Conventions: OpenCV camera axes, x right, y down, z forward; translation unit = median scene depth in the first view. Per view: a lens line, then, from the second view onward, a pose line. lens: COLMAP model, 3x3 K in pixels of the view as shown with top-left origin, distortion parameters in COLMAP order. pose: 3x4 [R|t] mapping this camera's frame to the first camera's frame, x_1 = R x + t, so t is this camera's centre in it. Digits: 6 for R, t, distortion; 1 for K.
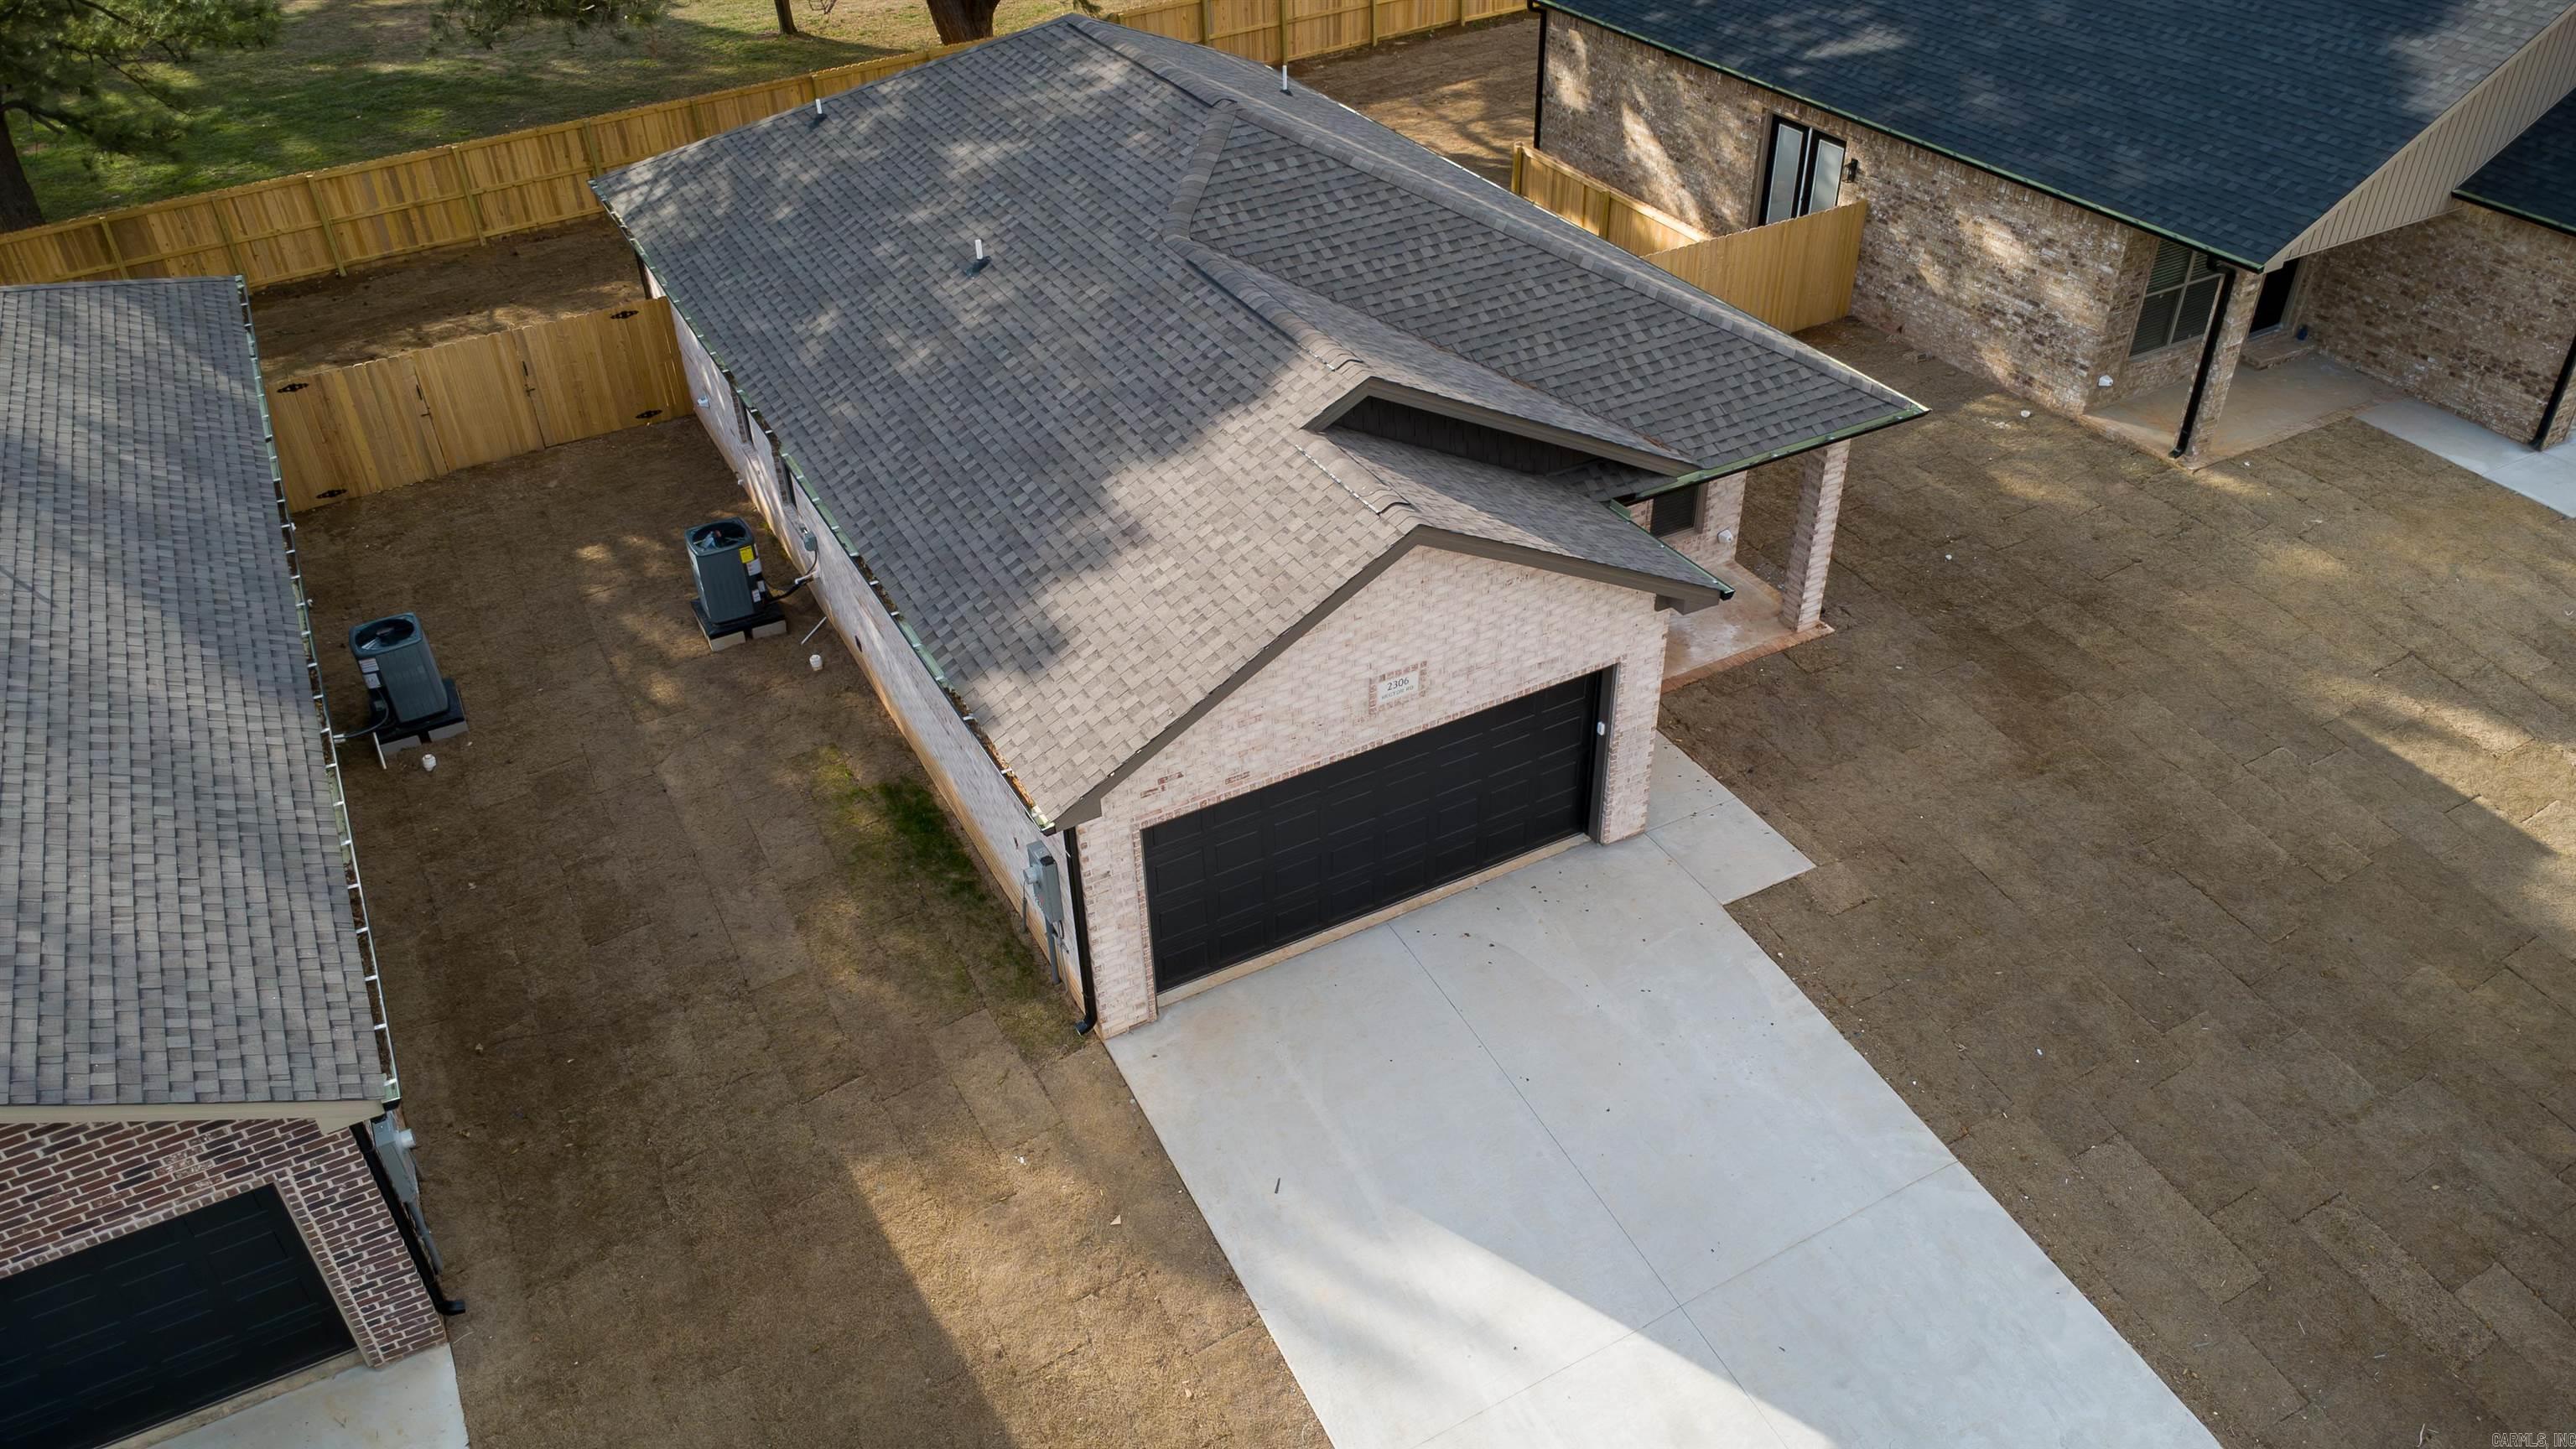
lens RADIAL K [[1806.7, 0, 1287.3], [0, 1806.7, 727.6], [0, 0, 1]] dist [0.028063, -0.044335]
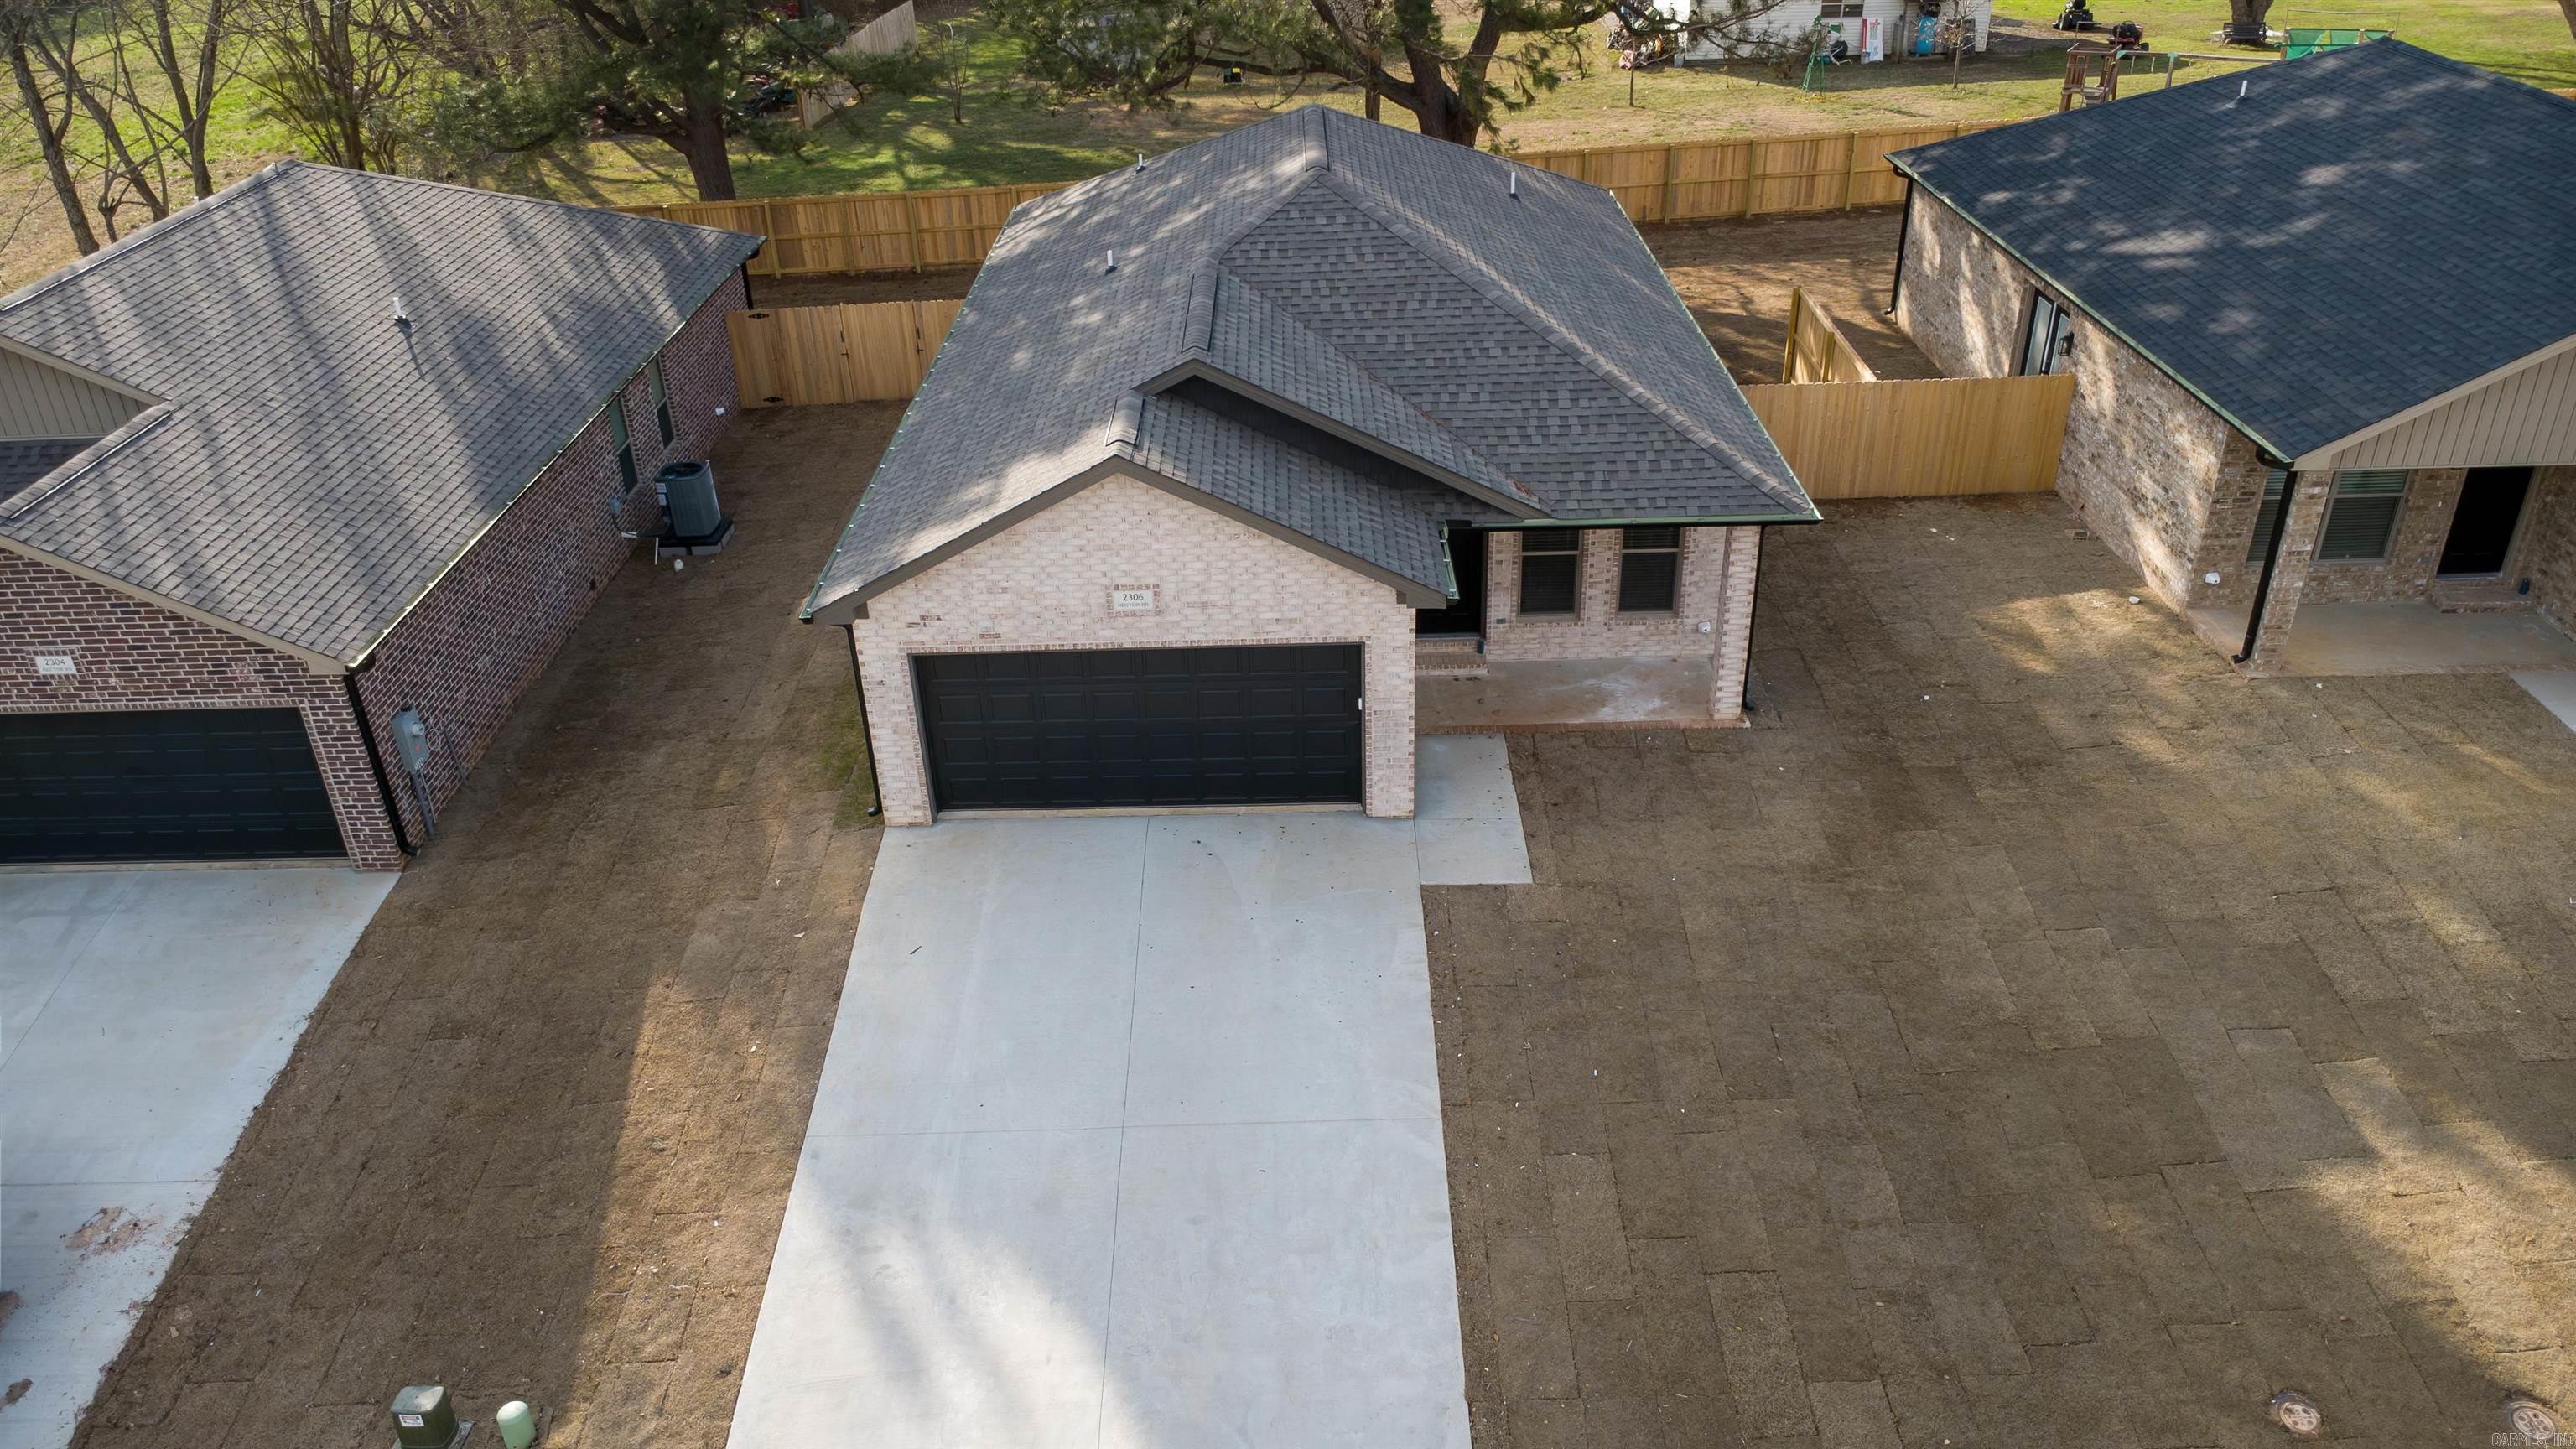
lens RADIAL K [[1806.7, 0, 1312.6], [0, 1806.7, 742.0], [0, 0, 1]] dist [0.028063, -0.044335]
pose [[0.879569, 0.236568, -0.412788, 0.638366], [-0.271762, 0.961964, -0.027772, 0.065063], [0.390517, 0.136607, 0.910404, -0.052263]]
